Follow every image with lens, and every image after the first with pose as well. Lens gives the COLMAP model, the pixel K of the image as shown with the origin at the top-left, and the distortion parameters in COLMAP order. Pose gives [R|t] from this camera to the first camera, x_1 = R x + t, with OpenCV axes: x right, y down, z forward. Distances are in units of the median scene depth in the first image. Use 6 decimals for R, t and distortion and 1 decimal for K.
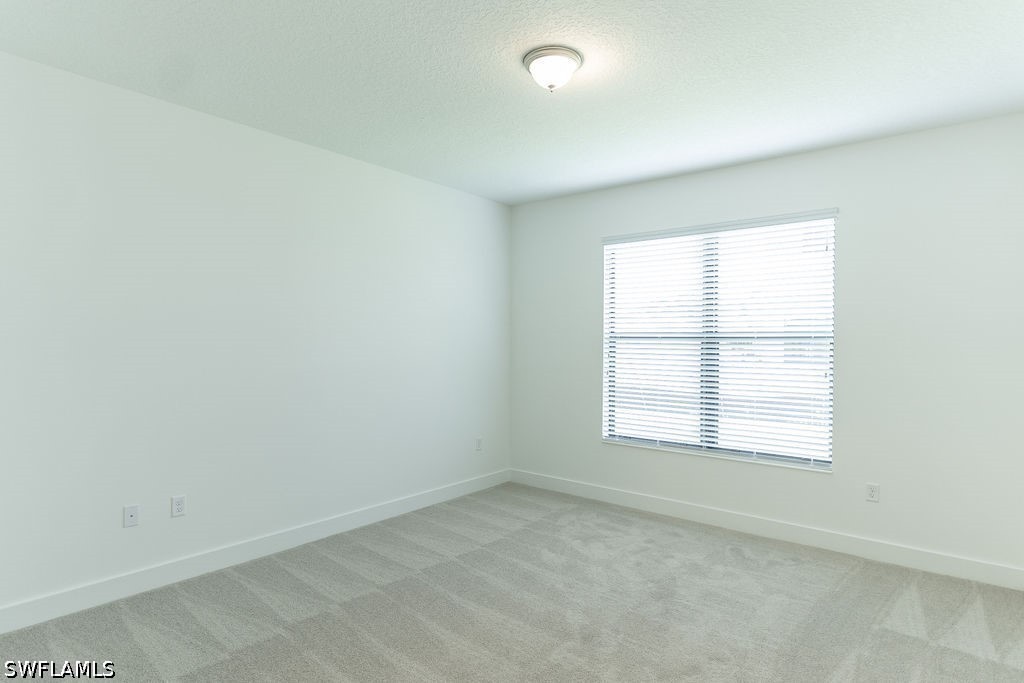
lens RADIAL K [[560.1, 0, 508.0], [0, 560.1, 343.6], [0, 0, 1]] dist [-0.003174, -0.001003]
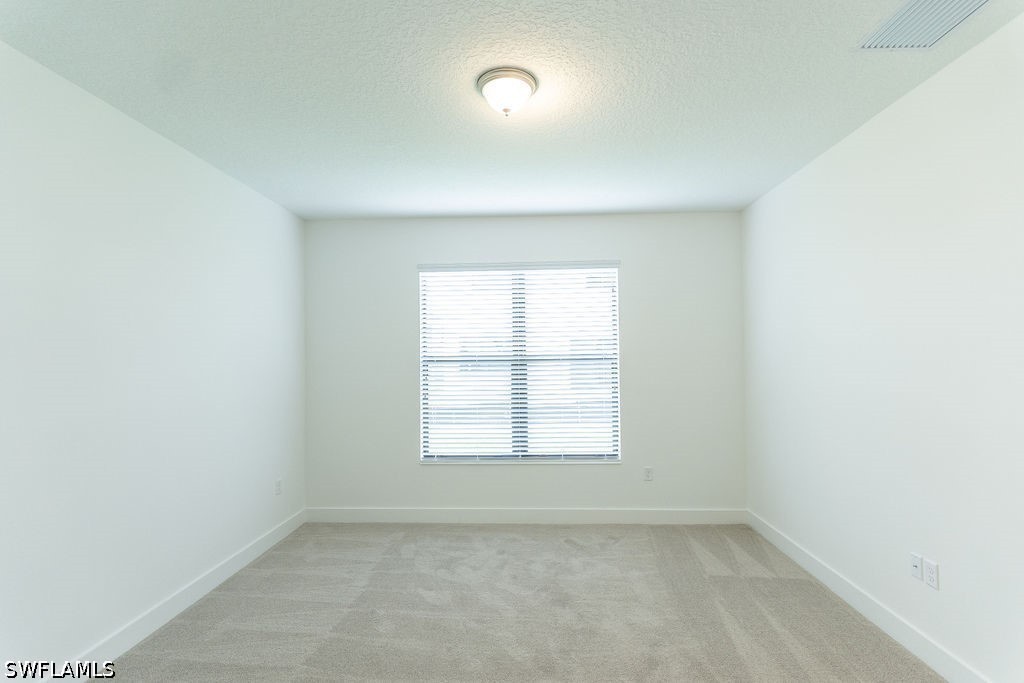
lens RADIAL K [[482.9, 0, 515.9], [0, 482.9, 344.4], [0, 0, 1]] dist [0.000738, 0.000097]
pose [[0.798947, 0.008316, 0.601344, -0.255313], [0.020599, 0.998939, -0.041183, -0.001809], [-0.601048, 0.045290, 0.797928, 0.215253]]
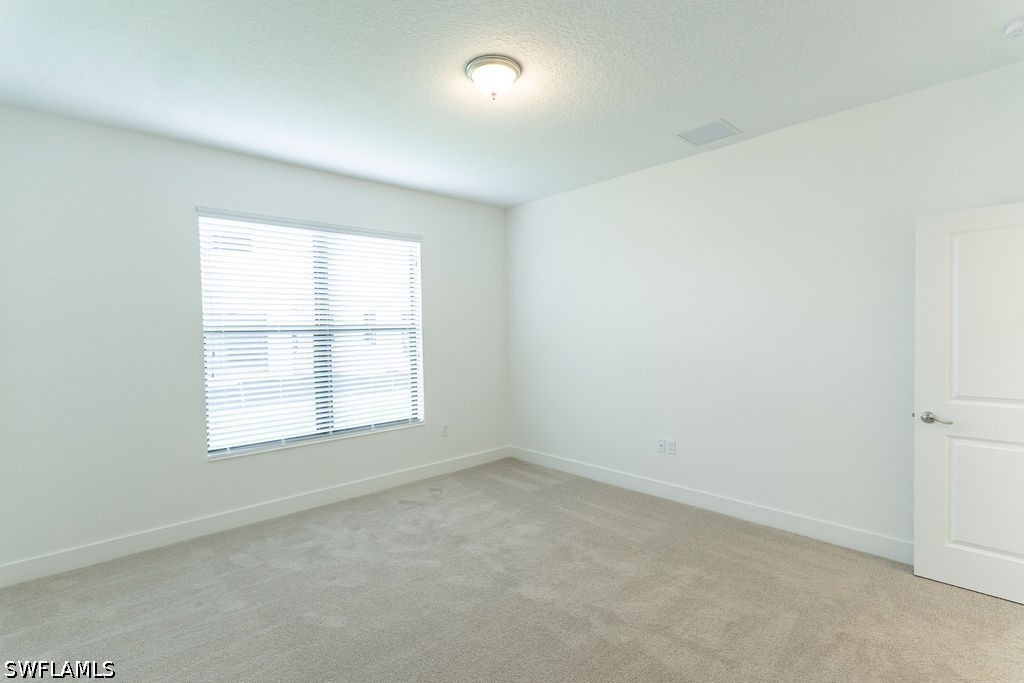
lens RADIAL K [[482.9, 0, 515.9], [0, 482.9, 344.4], [0, 0, 1]] dist [0.000738, 0.000097]
pose [[0.139756, -0.033349, 0.989624, -0.519363], [0.034430, 0.998992, 0.028803, 0.002859], [-0.989587, 0.030048, 0.140763, 0.526481]]
